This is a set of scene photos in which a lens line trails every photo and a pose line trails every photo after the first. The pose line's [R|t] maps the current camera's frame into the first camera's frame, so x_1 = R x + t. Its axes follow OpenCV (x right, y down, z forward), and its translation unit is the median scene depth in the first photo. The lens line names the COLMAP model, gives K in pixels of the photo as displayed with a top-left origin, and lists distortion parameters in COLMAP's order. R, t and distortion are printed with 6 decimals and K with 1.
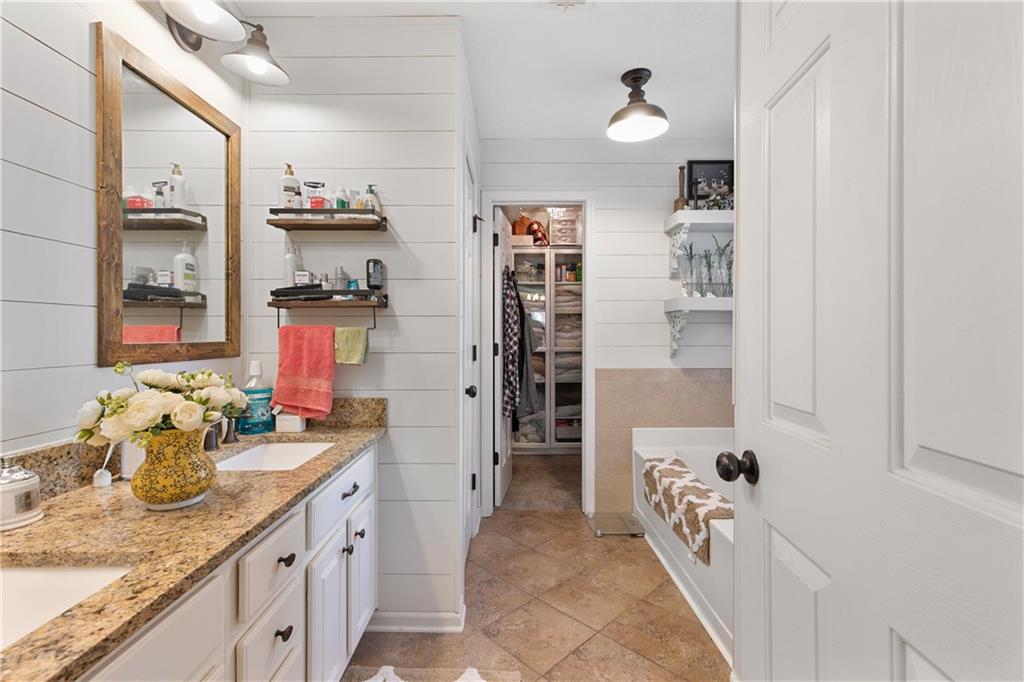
lens RADIAL K [[466.3, 0, 512.0], [0, 466.3, 341.0], [0, 0, 1]] dist [-0.000139, -0.000022]
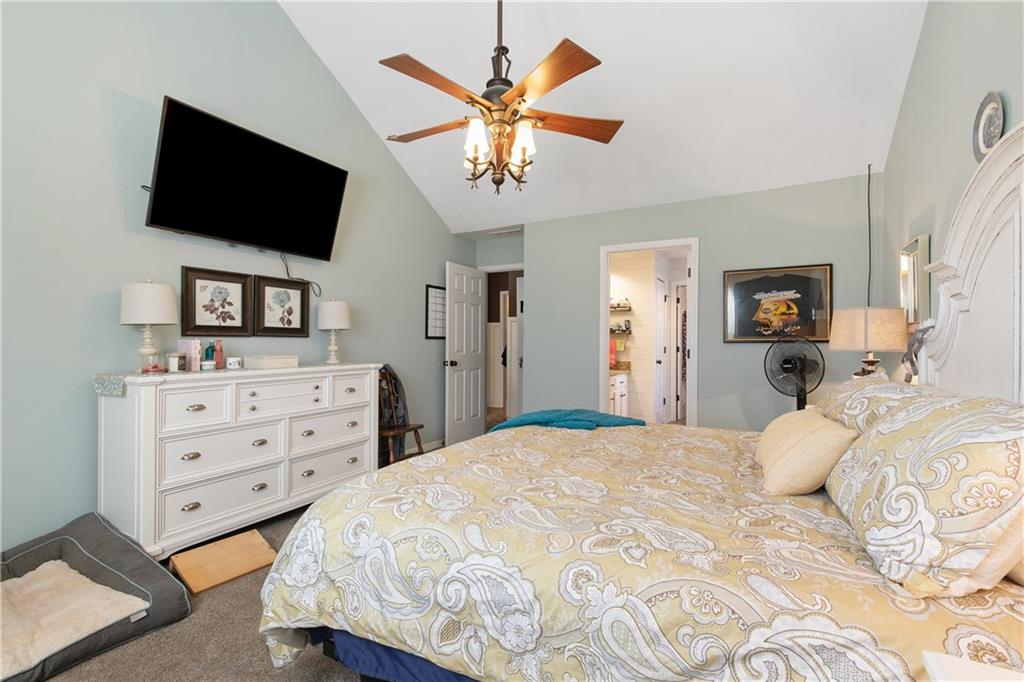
lens RADIAL K [[466.3, 0, 512.0], [0, 466.3, 341.0], [0, 0, 1]] dist [-0.000139, -0.000022]
pose [[0.879315, 0.001166, -0.476239, 0.570484], [-0.009635, 0.999836, -0.015341, 0.034990], [0.476143, 0.018078, 0.879182, -2.330556]]
